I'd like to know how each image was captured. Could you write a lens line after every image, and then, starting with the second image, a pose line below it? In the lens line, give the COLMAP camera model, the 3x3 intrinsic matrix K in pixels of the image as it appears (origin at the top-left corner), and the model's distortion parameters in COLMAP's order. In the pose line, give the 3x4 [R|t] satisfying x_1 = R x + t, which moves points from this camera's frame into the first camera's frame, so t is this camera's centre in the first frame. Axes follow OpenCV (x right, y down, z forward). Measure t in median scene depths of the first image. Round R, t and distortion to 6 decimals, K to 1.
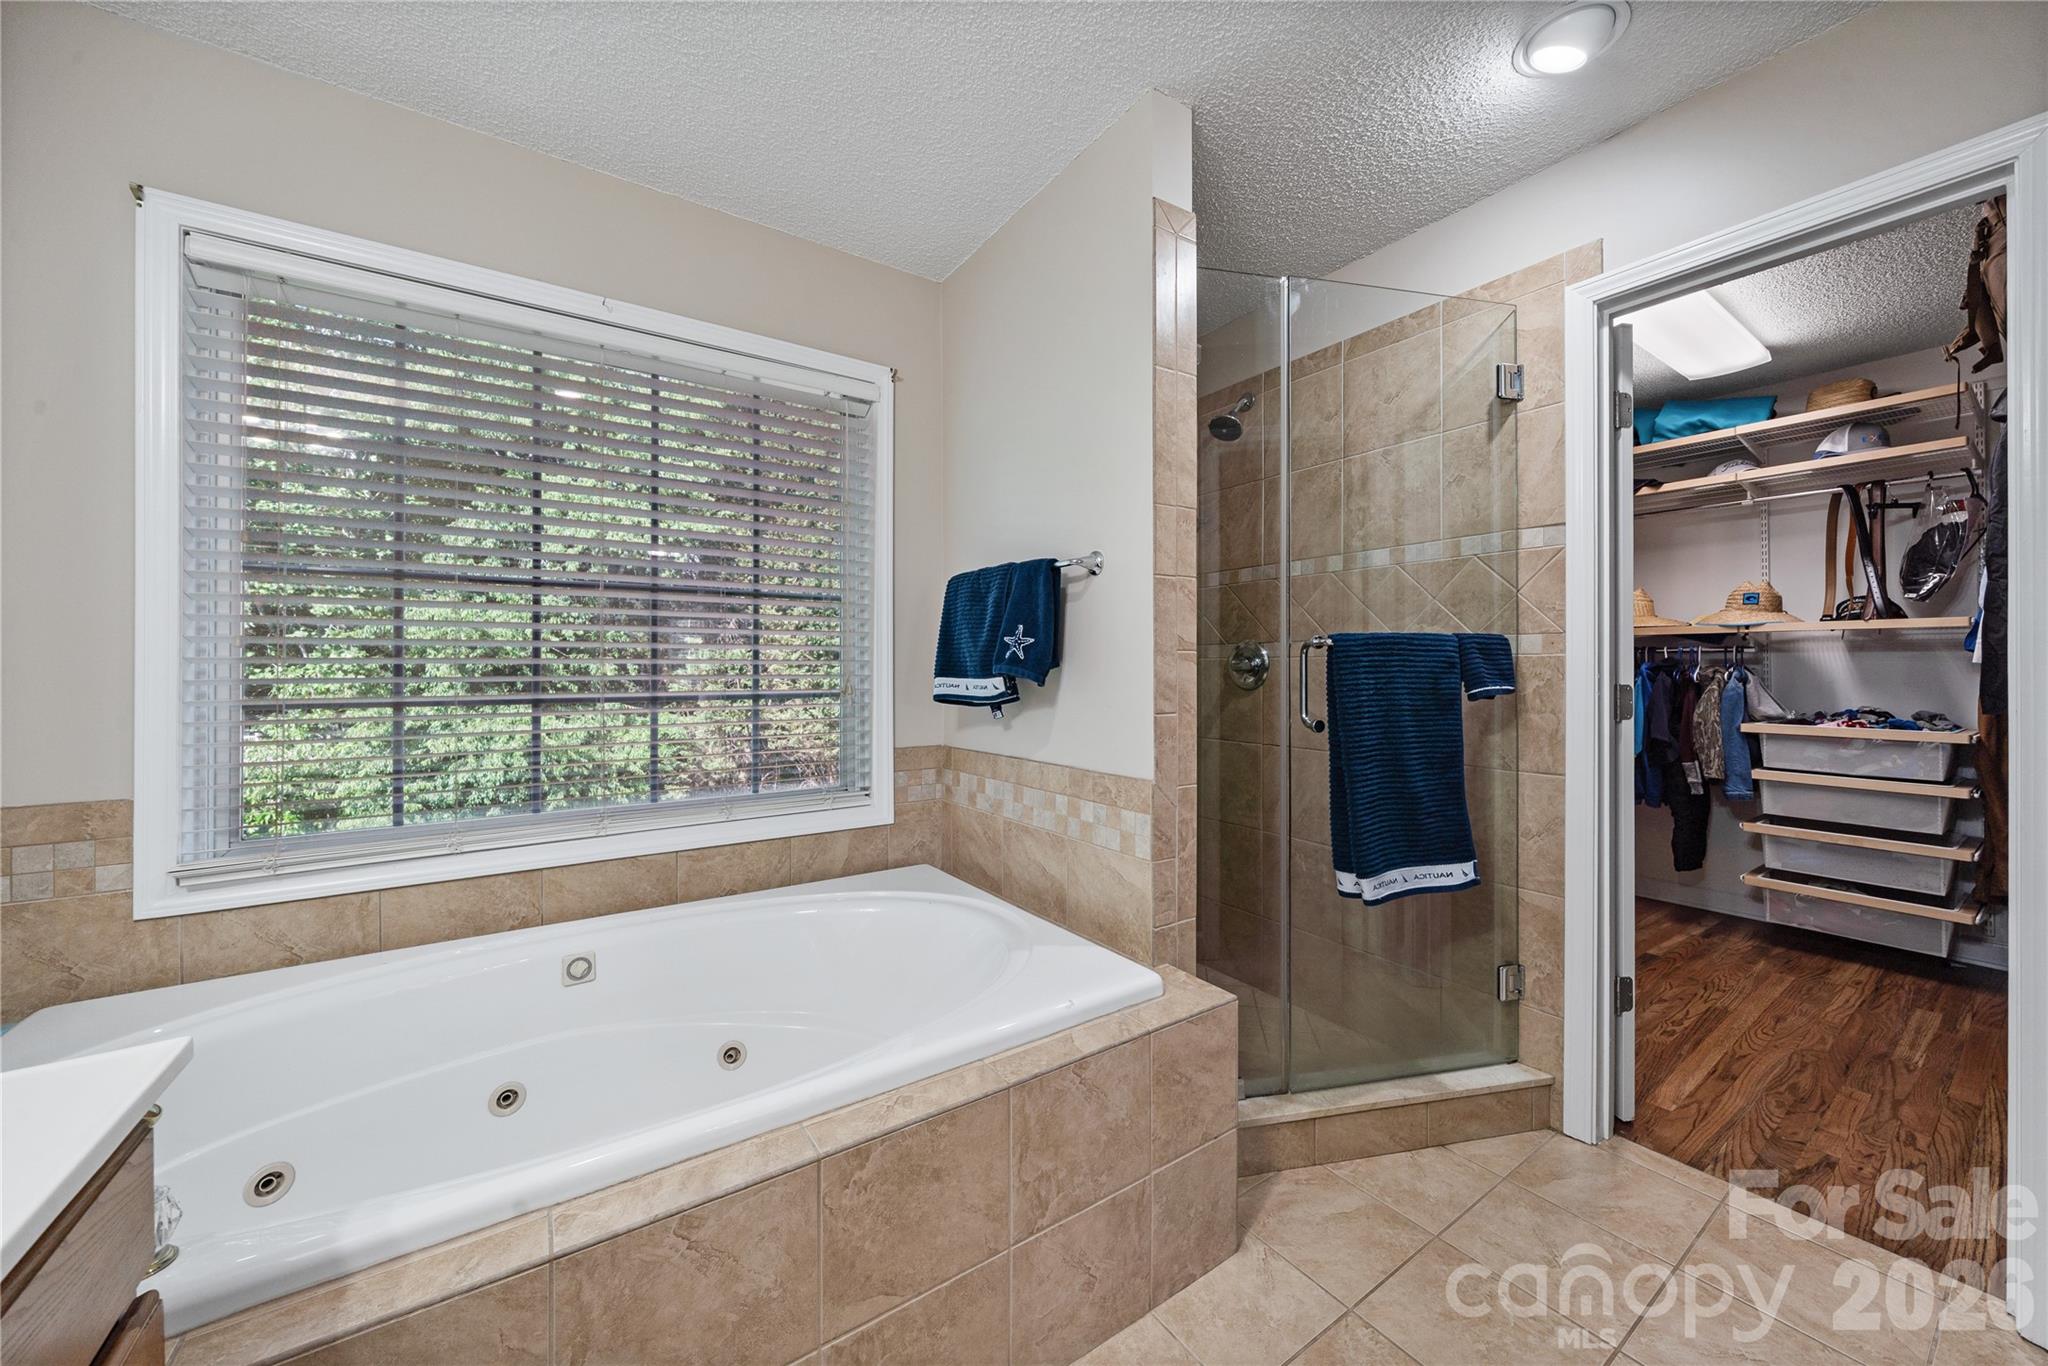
lens RADIAL K [[732.8, 0, 1023.3], [0, 732.8, 668.8], [0, 0, 1]] dist [-0.005894, -0.000061]
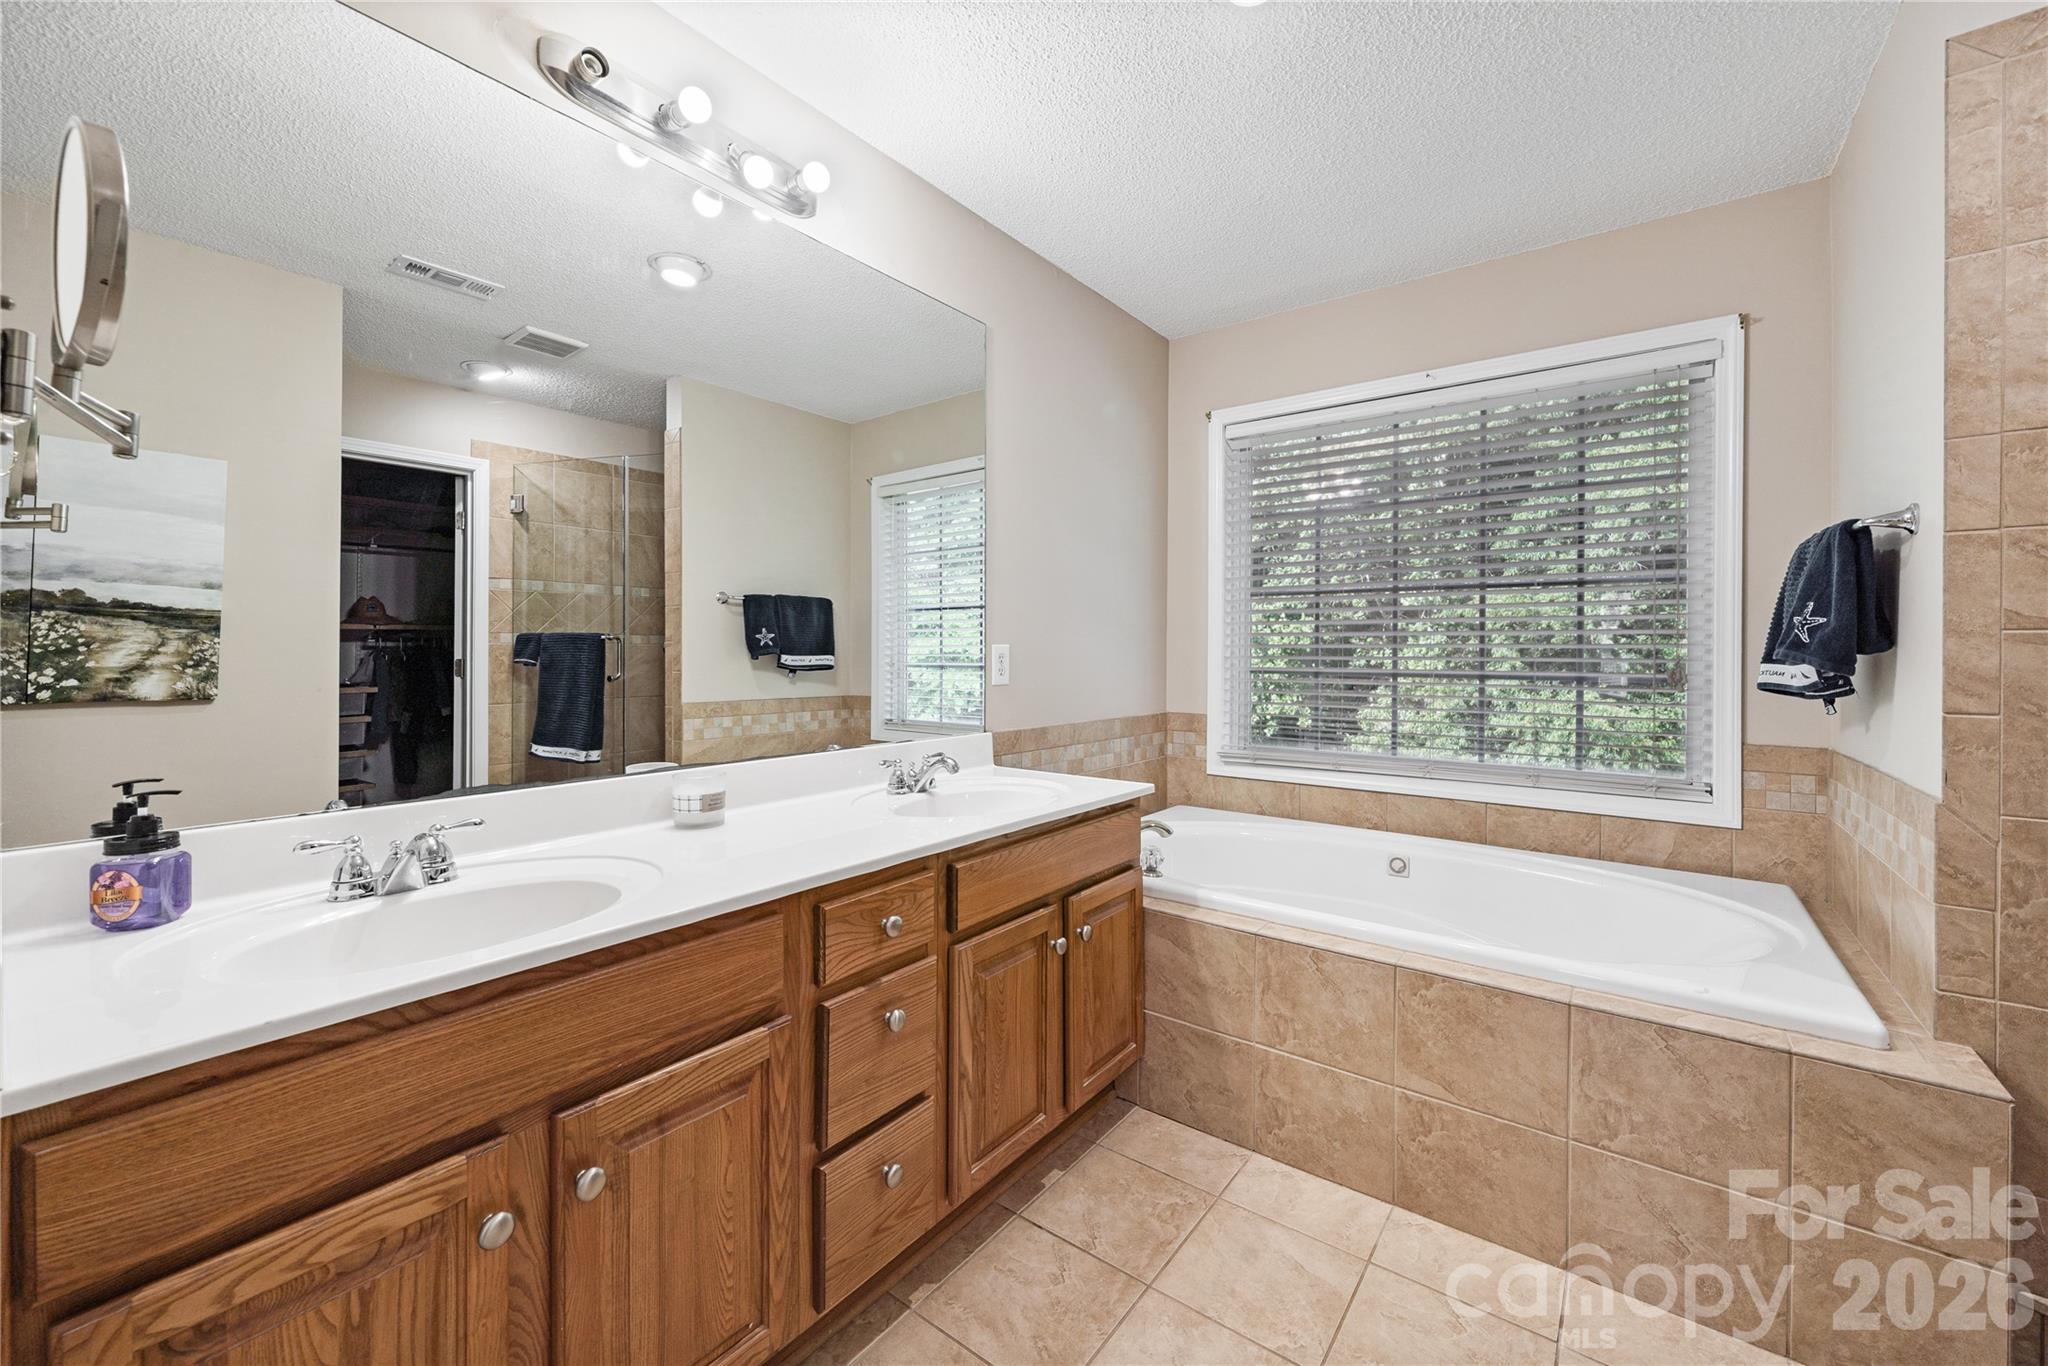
lens RADIAL K [[752.3, 0, 1044.6], [0, 752.3, 649.1], [0, 0, 1]] dist [-0.000734, -0.000007]
pose [[0.350377, 0.003293, -0.936603, 0.534338], [-0.006329, 0.999979, 0.001148, -0.001310], [0.936587, 0.005526, 0.350391, -0.150885]]
